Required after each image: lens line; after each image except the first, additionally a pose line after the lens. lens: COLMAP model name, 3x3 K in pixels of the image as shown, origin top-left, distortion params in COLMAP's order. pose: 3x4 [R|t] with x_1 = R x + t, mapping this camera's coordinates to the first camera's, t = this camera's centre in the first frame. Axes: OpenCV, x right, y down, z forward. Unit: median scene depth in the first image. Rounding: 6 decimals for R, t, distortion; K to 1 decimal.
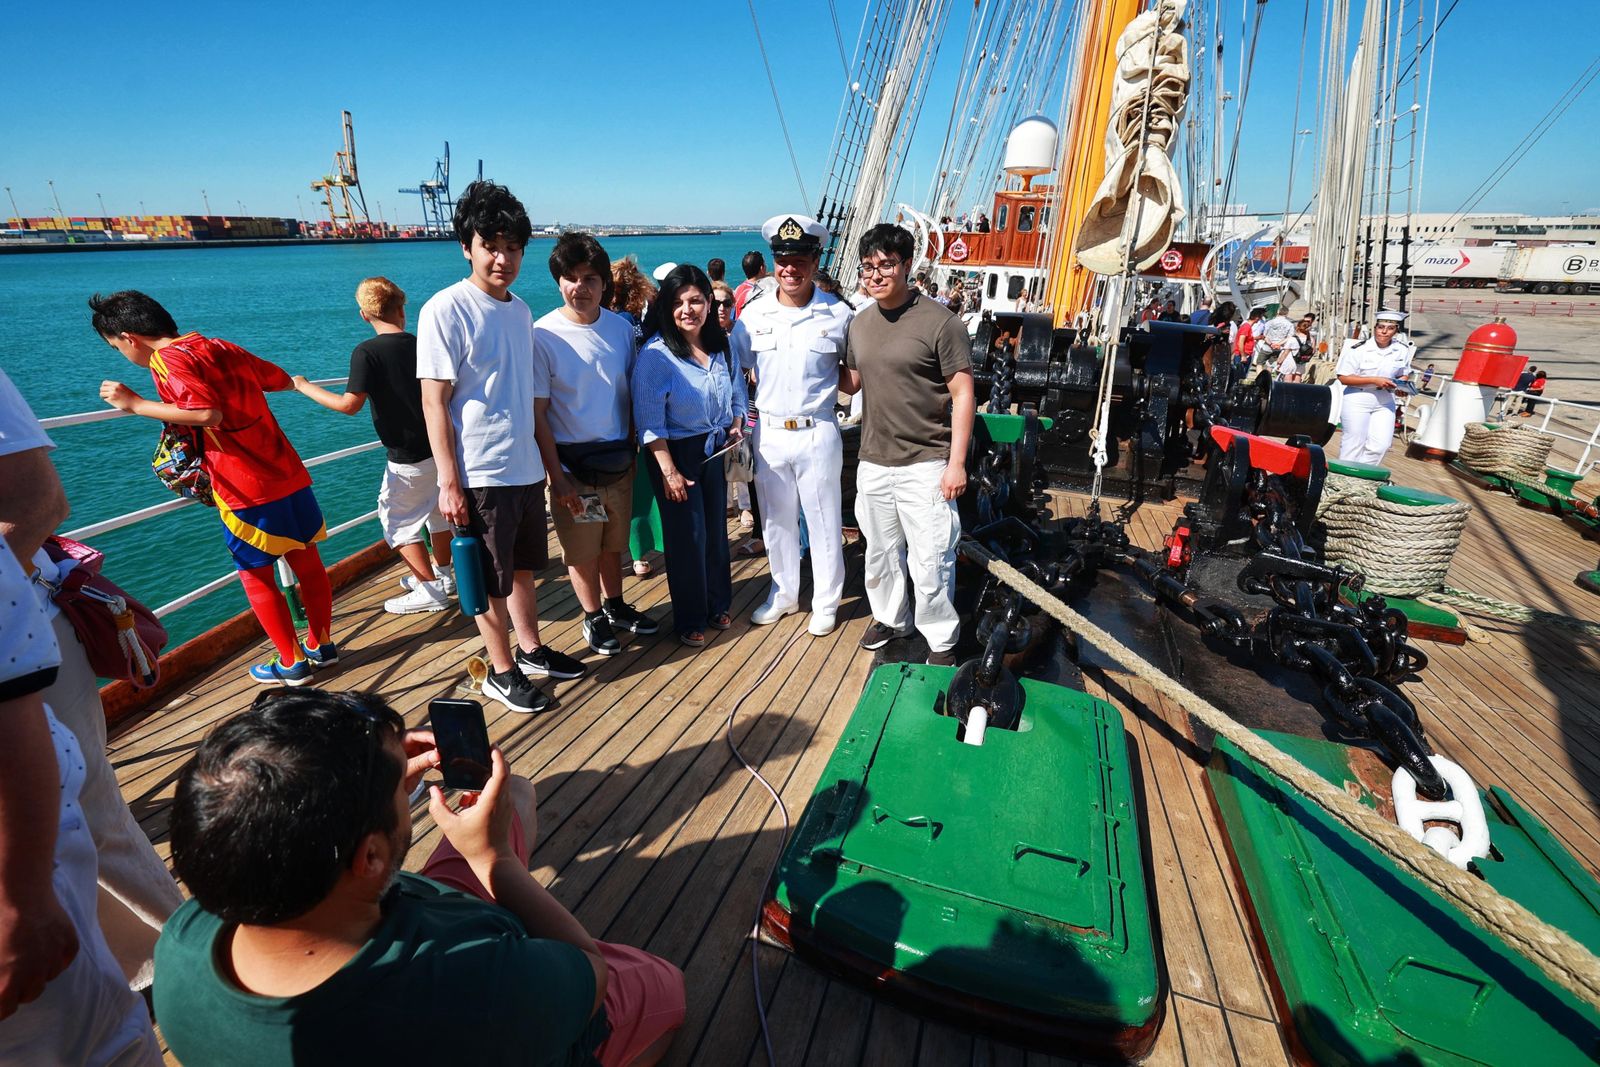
lens RADIAL K [[724.5, 0, 795.5], [0, 724.5, 514.9], [0, 0, 1]] dist [0.002655, -0.000864]
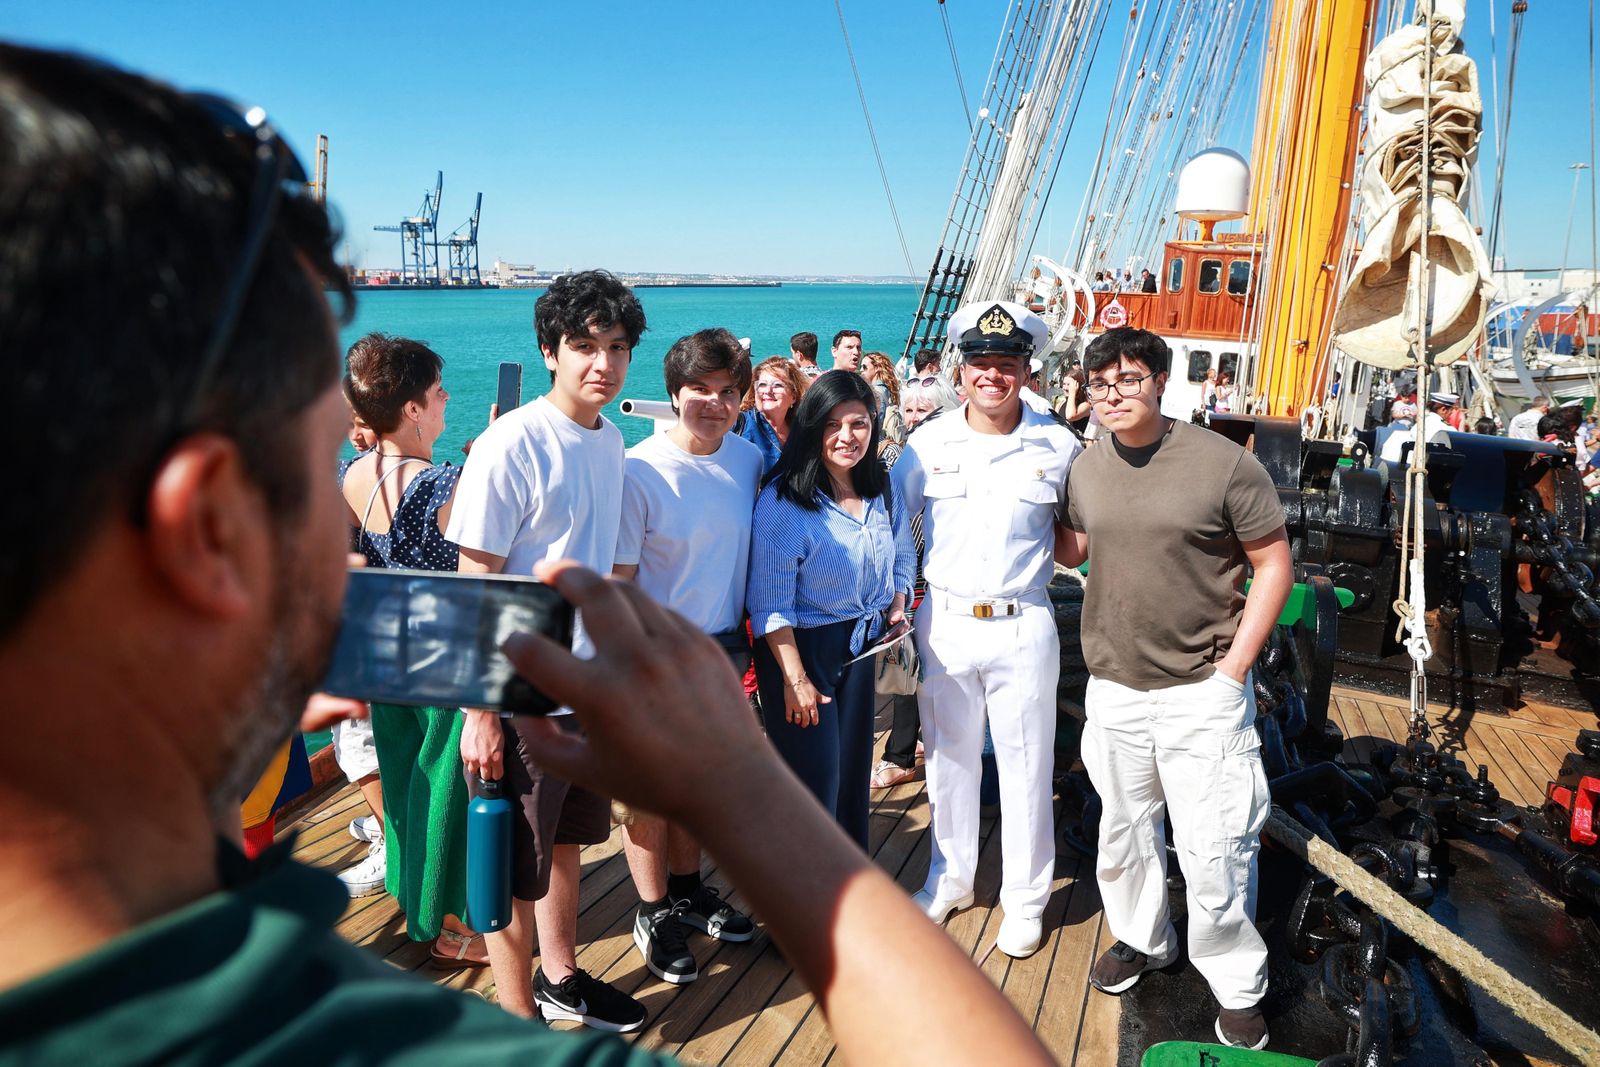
lens RADIAL K [[1018.2, 0, 807.6], [0, 1018.2, 435.1], [0, 0, 1]] dist [0.017428, -0.001295]
pose [[0.997665, 0.022965, -0.064320, -0.053842], [-0.036681, 0.974586, -0.220992, -0.034614], [0.057610, 0.222835, 0.973152, 0.037567]]
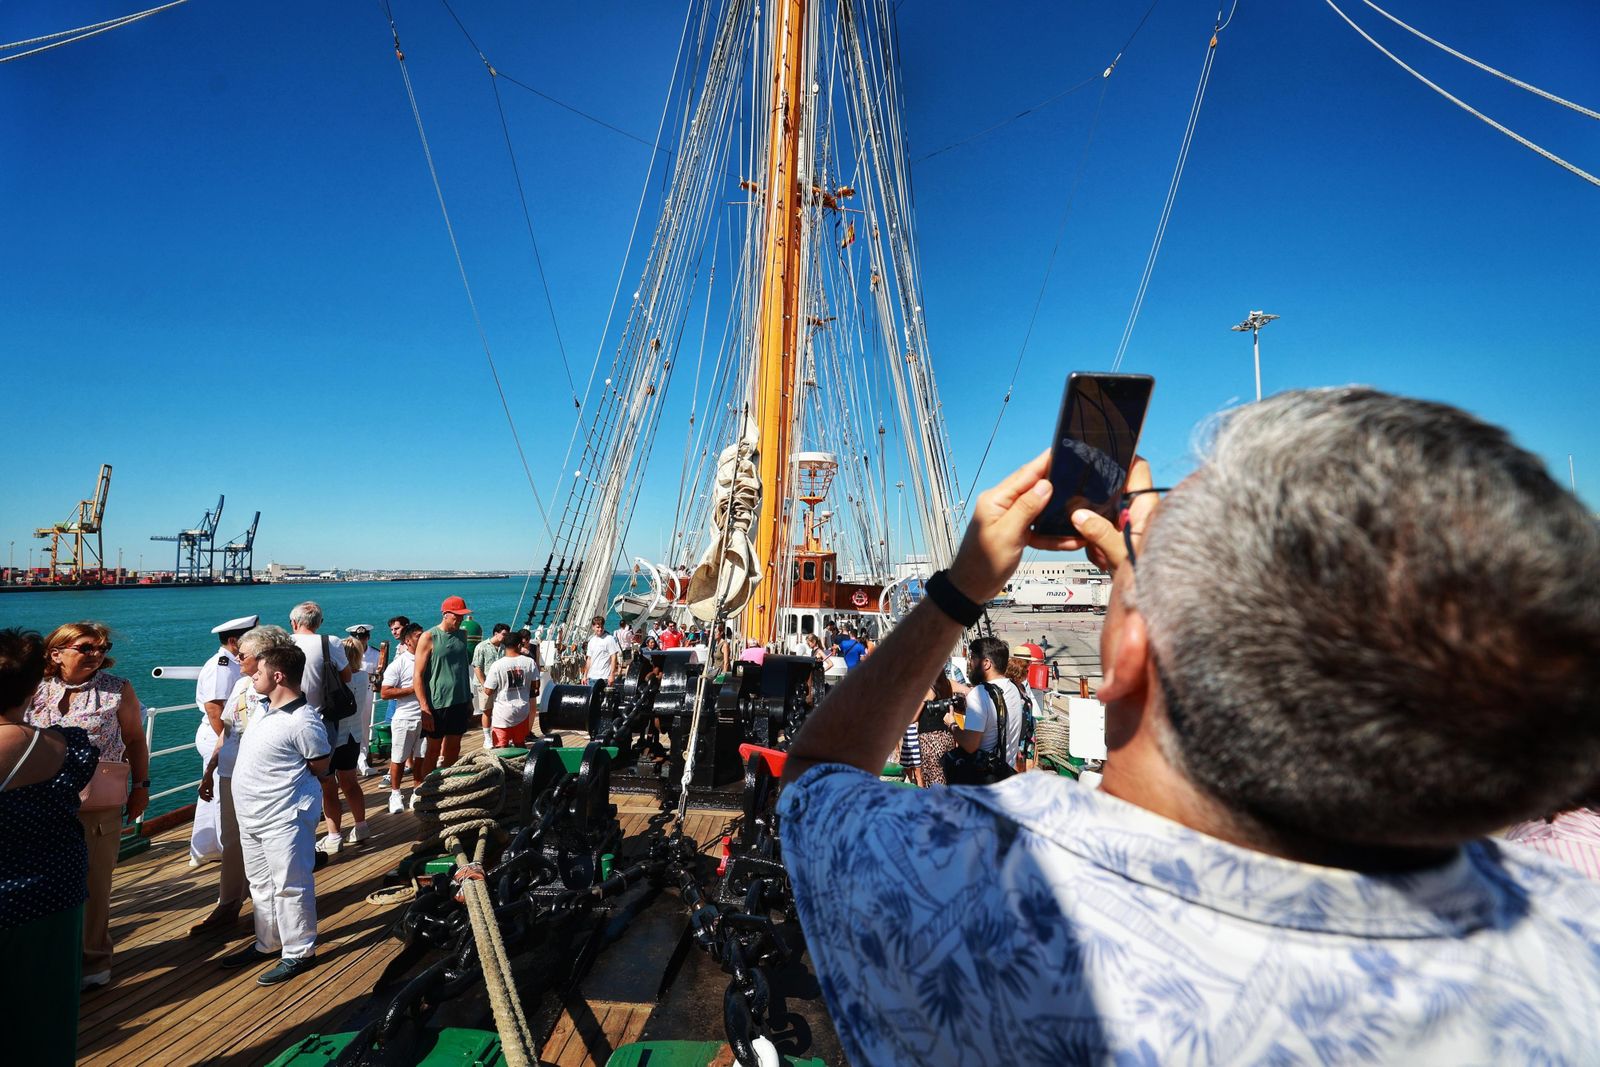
lens RADIAL K [[658.4, 0, 800.0], [0, 658.4, 533.5], [0, 0, 1]] dist [0.000959, -0.000113]
pose [[0.953636, 0.014491, 0.300615, 0.228359], [0.113210, 0.908209, -0.402914, 0.009546], [-0.278860, 0.418265, 0.864460, -0.099275]]
